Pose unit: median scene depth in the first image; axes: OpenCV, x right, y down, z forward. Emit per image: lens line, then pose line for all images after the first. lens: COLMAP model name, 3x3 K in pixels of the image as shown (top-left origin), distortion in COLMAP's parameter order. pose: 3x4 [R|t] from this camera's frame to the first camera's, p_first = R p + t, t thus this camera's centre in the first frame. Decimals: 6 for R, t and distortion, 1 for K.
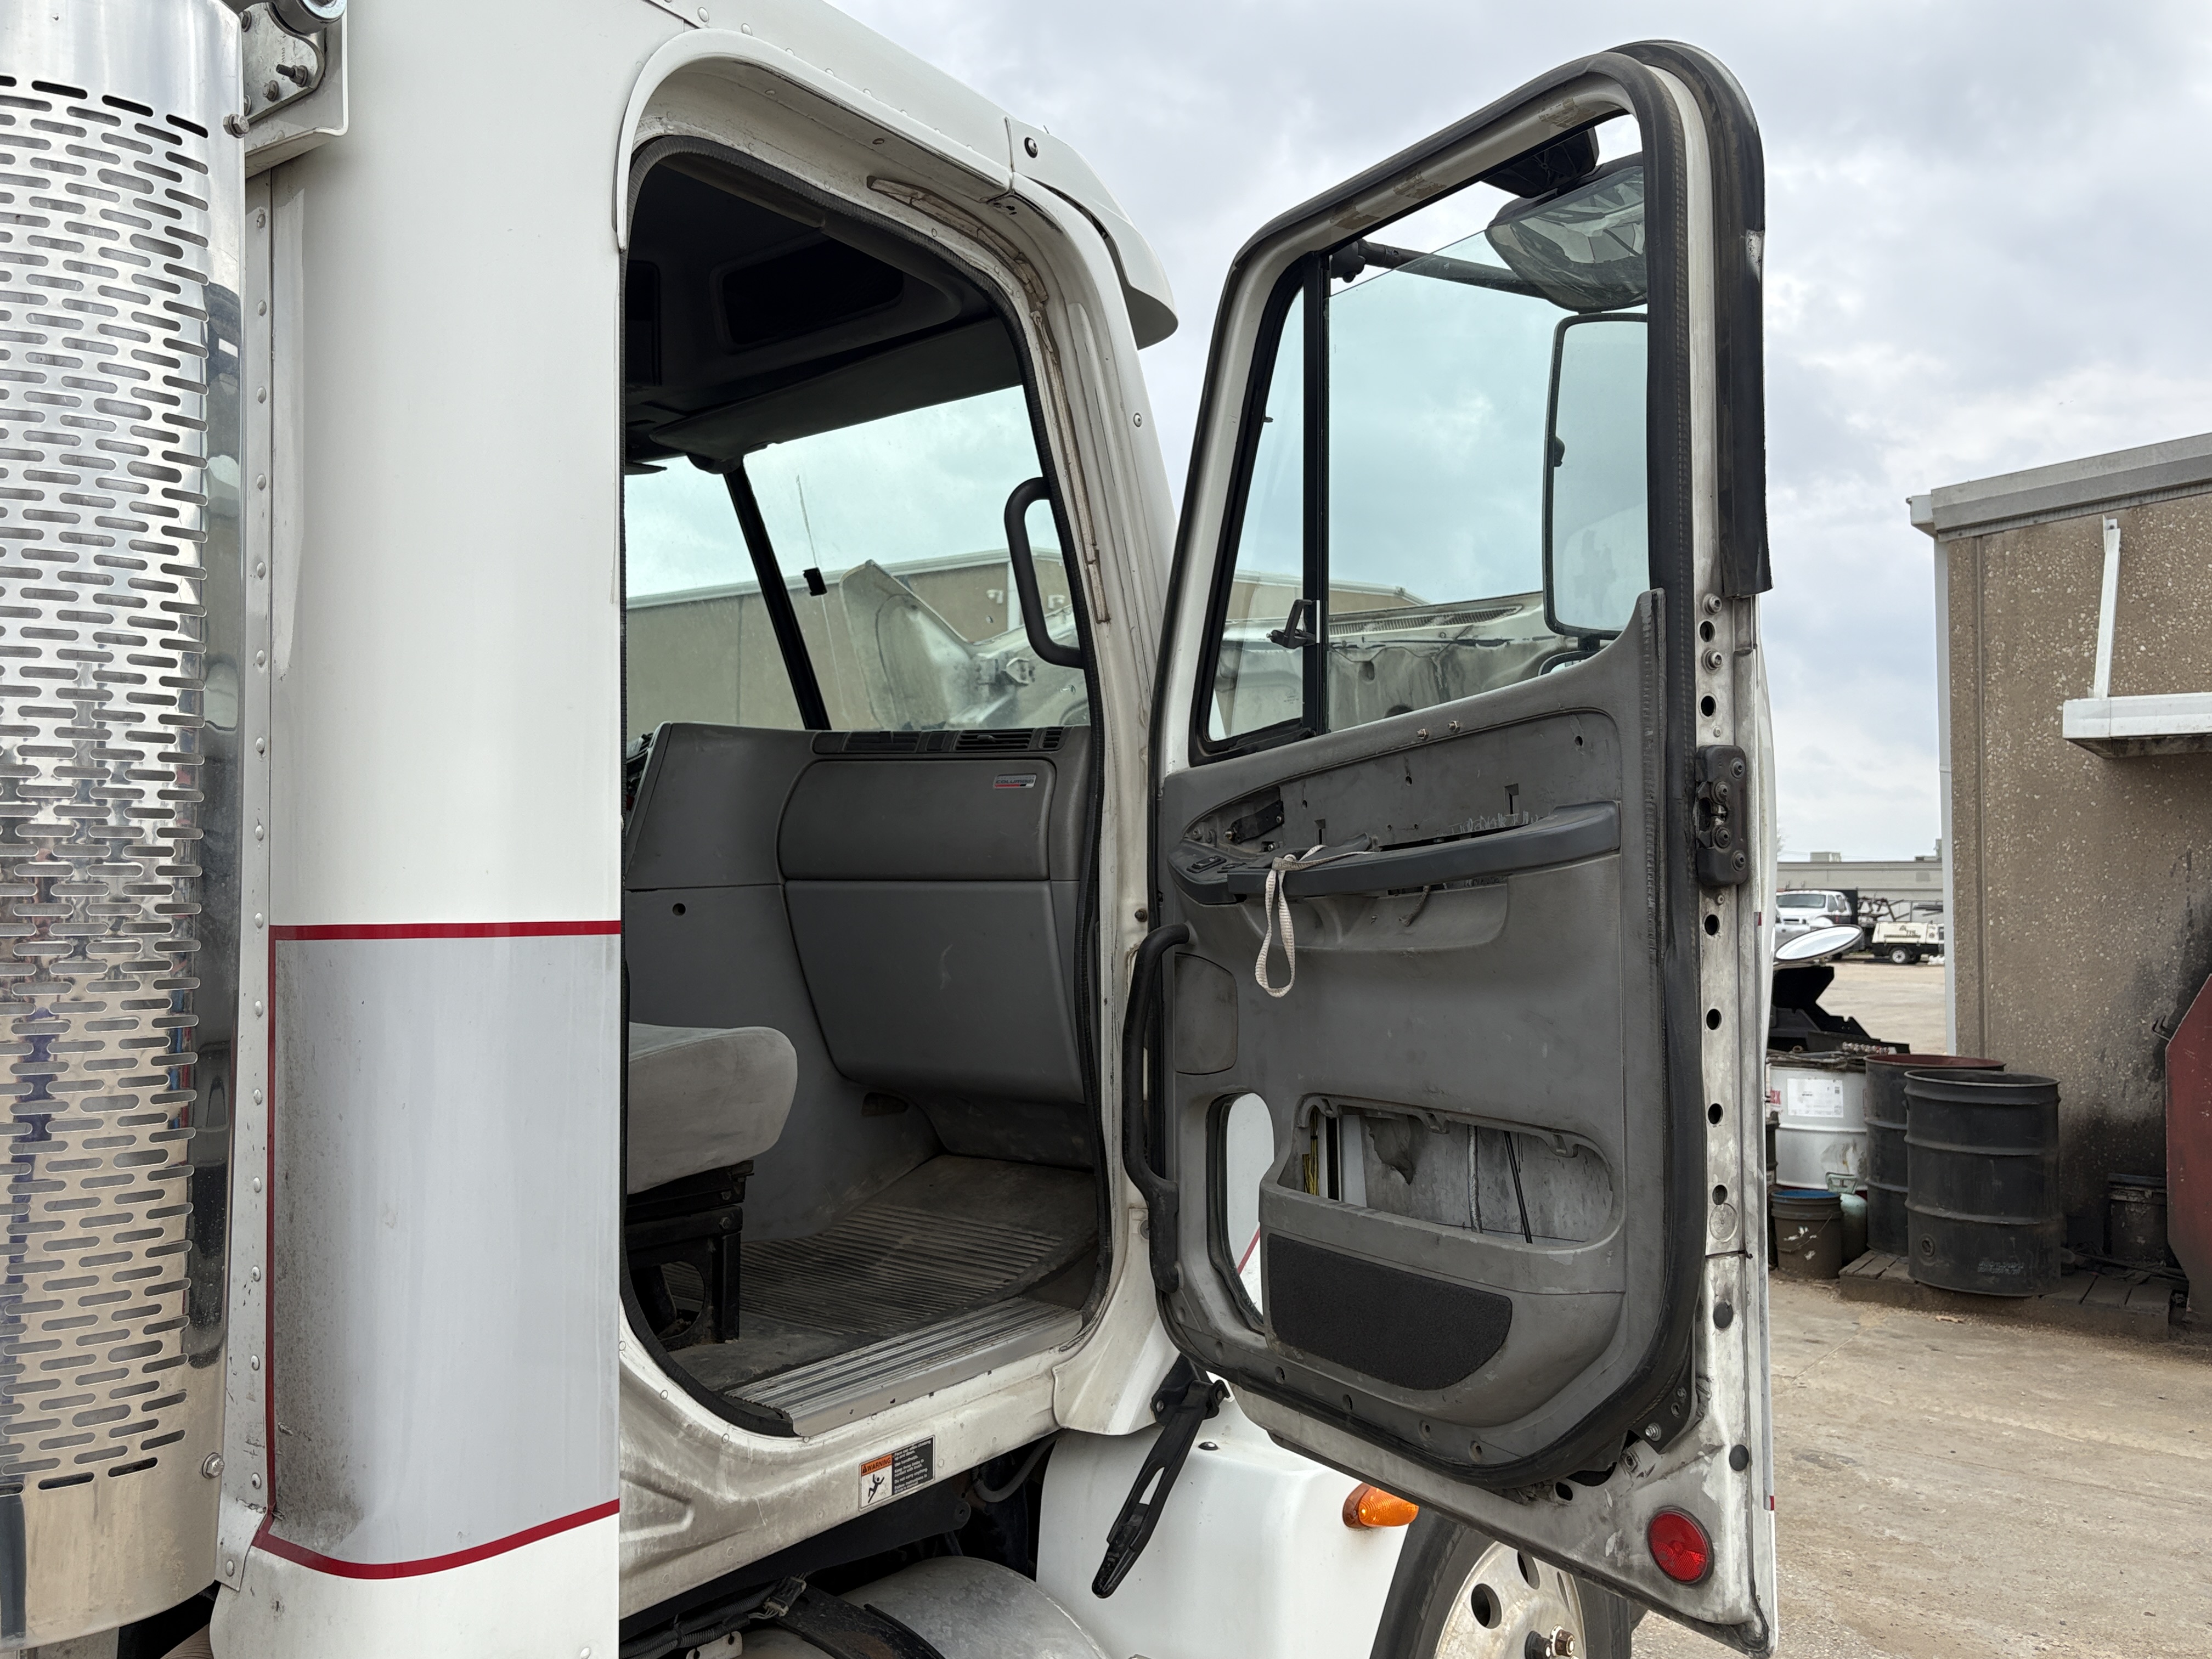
lens RADIAL K [[1830.2, 0, 1105.2], [0, 1830.2, 840.2], [0, 0, 1]] dist [0.008961, 0.013535]
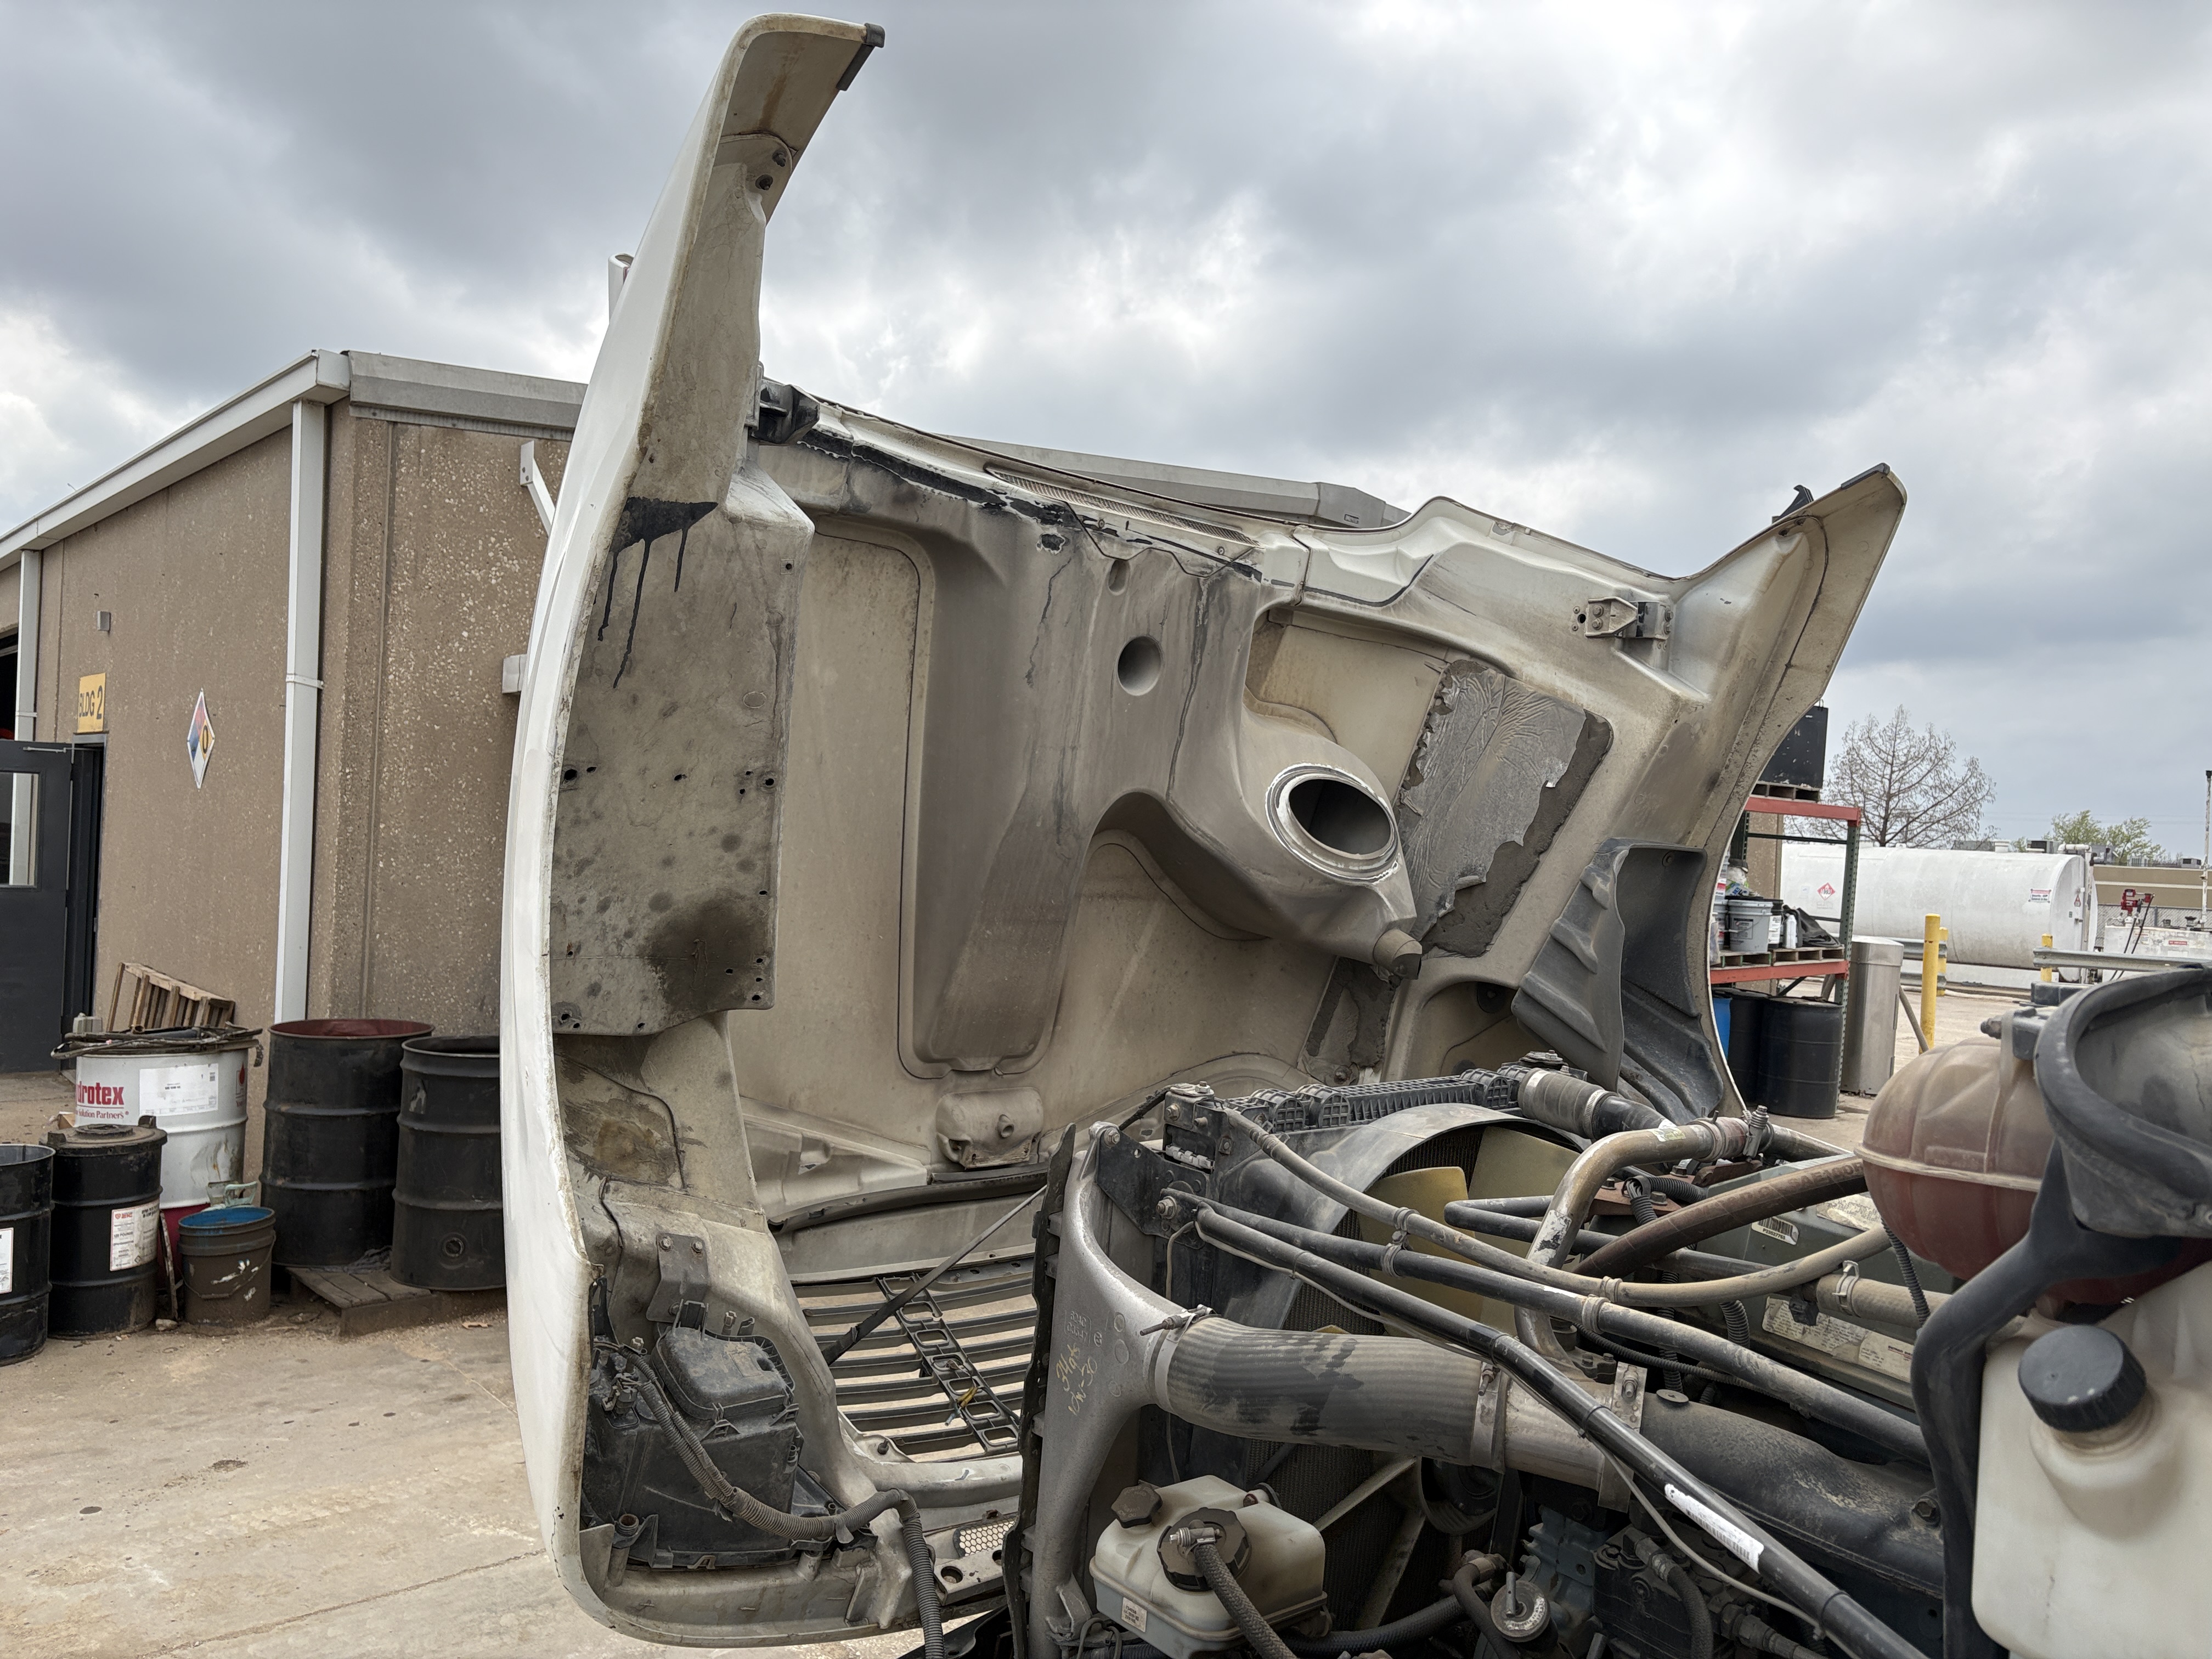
lens RADIAL K [[1670.6, 0, 1141.5], [0, 1670.6, 835.9], [0, 0, 1]] dist [0.044544, -0.056989]
pose [[0.166681, 0.006423, 0.985990, -0.277846], [-0.076705, 0.997033, 0.006472, -0.002277], [-0.983023, -0.076709, 0.166679, 0.553472]]
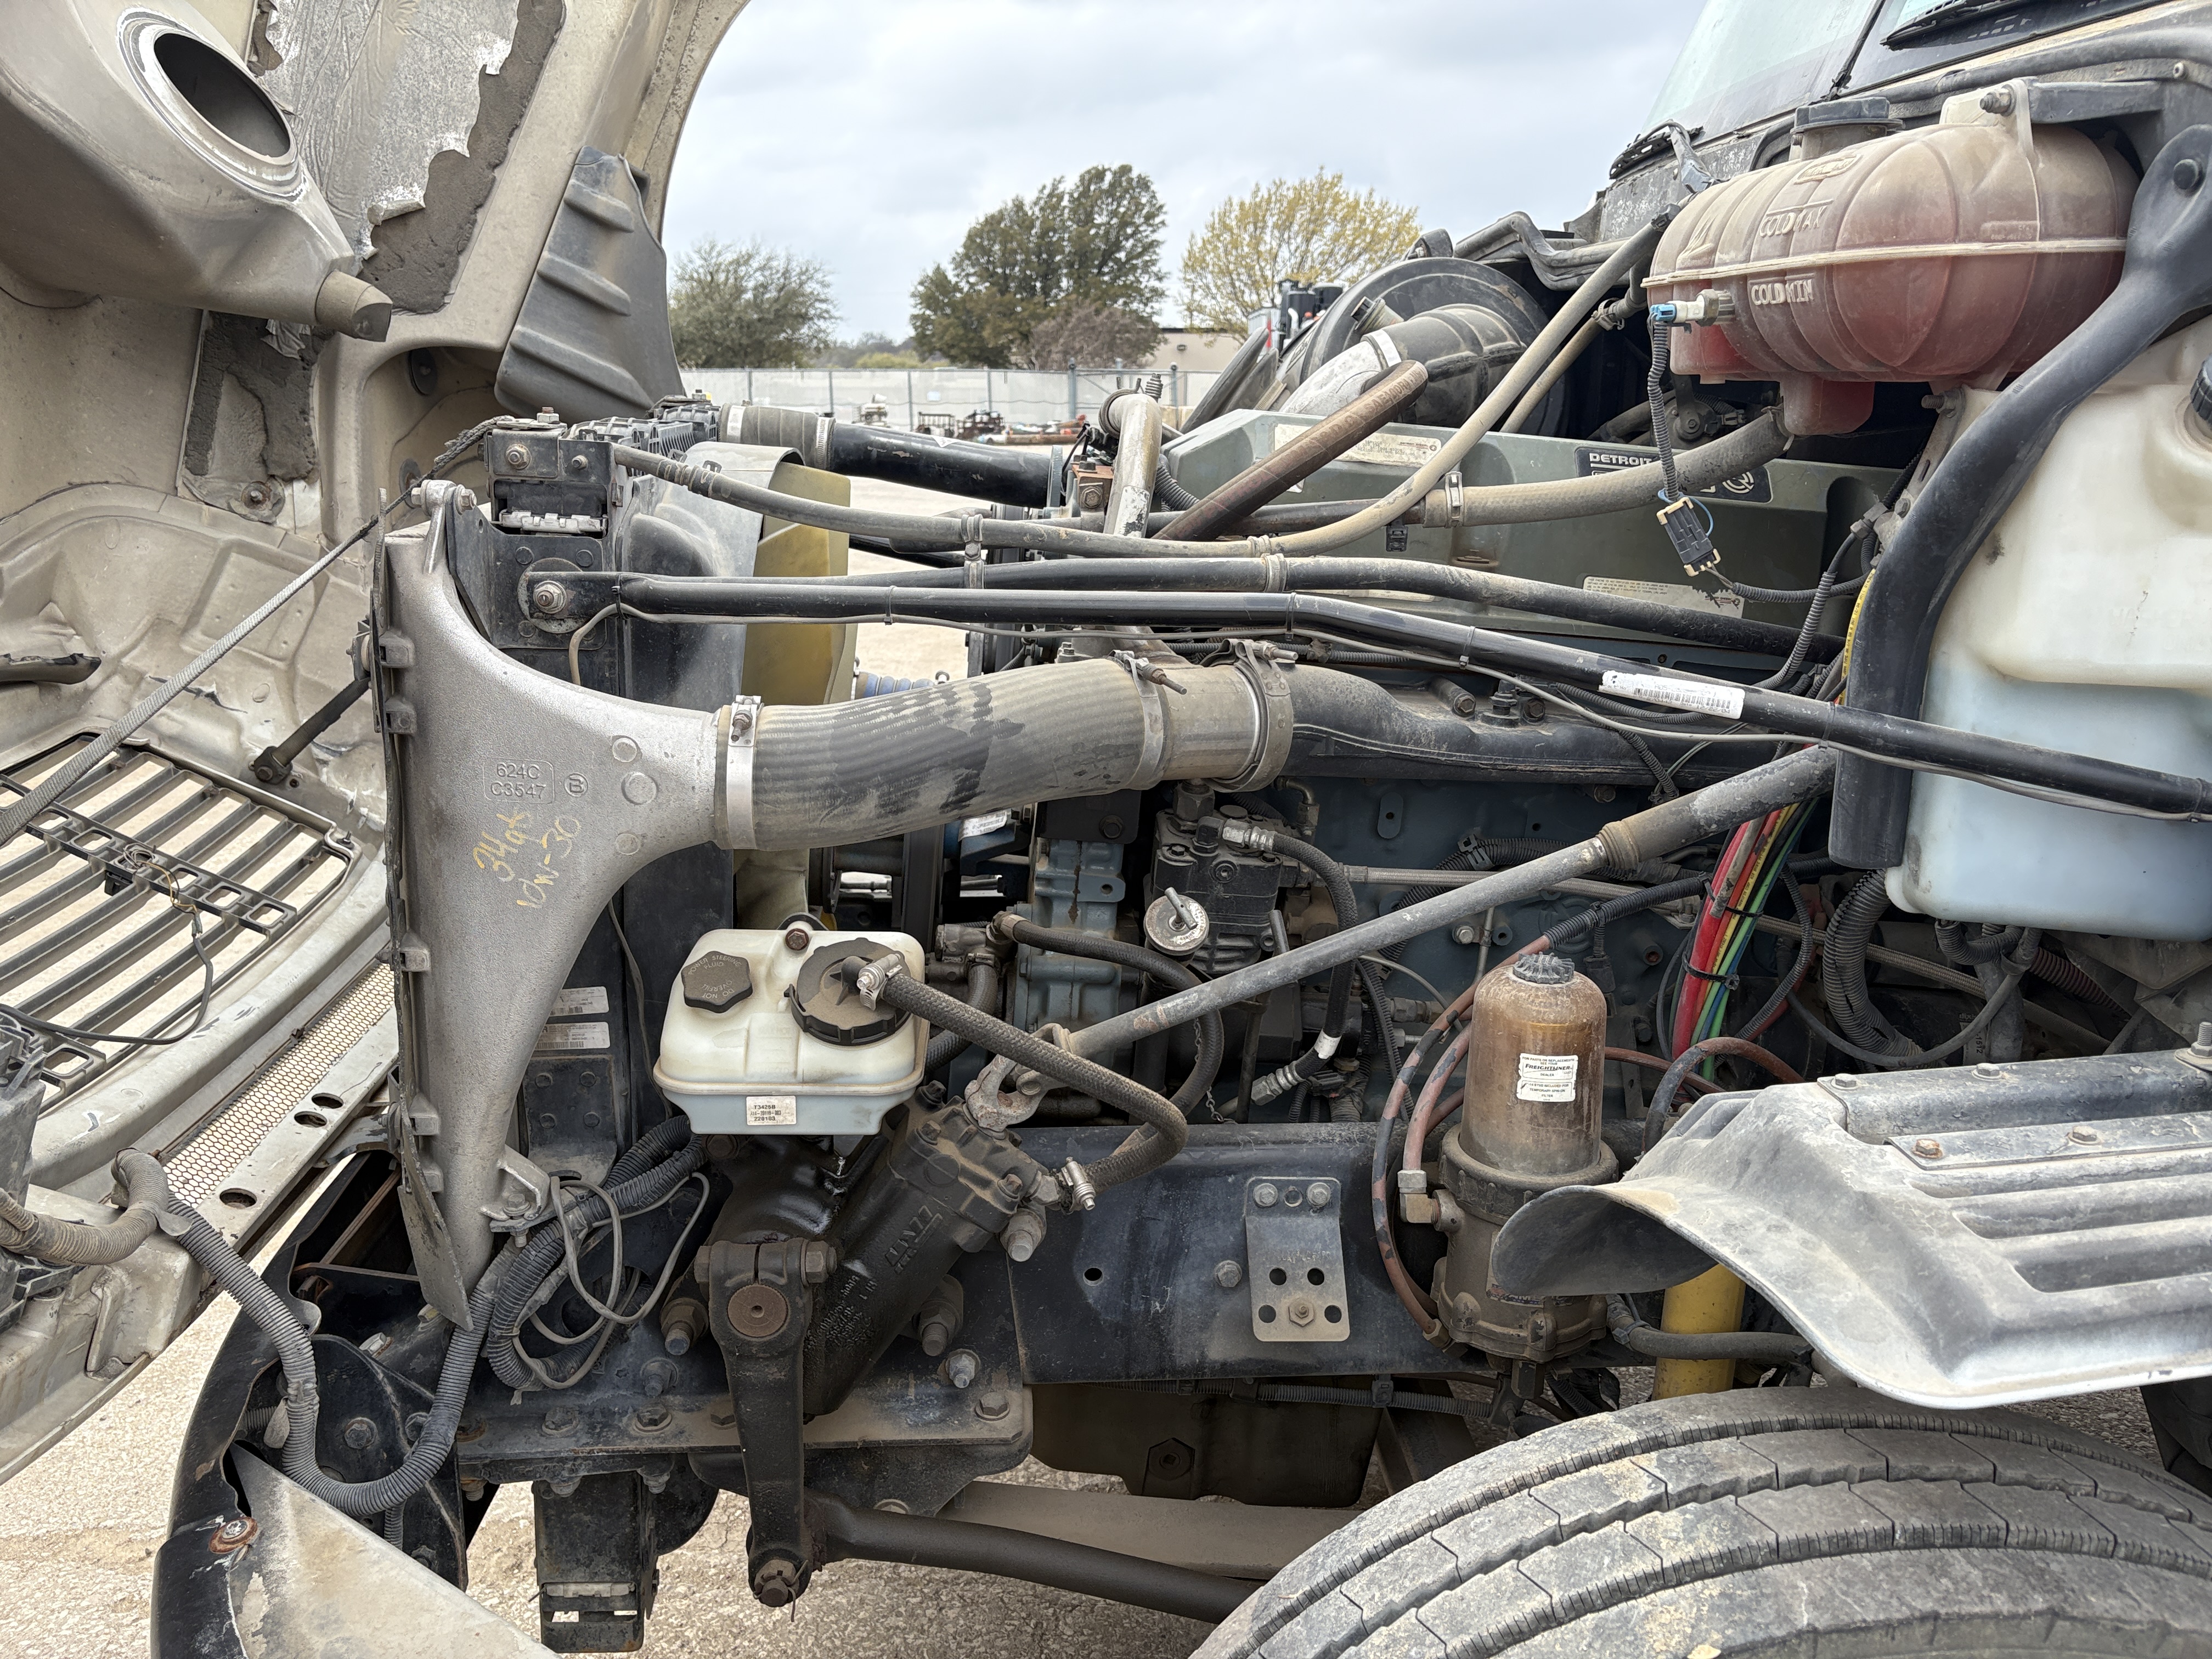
lens RADIAL K [[1670.6, 0, 1140.4], [0, 1670.6, 828.0], [0, 0, 1]] dist [0.044544, -0.056989]
pose [[-0.668791, -0.203878, 0.714949, -0.188186], [-0.024339, 0.967152, 0.253030, 0.035377], [-0.743052, 0.151823, -0.651785, 0.663791]]
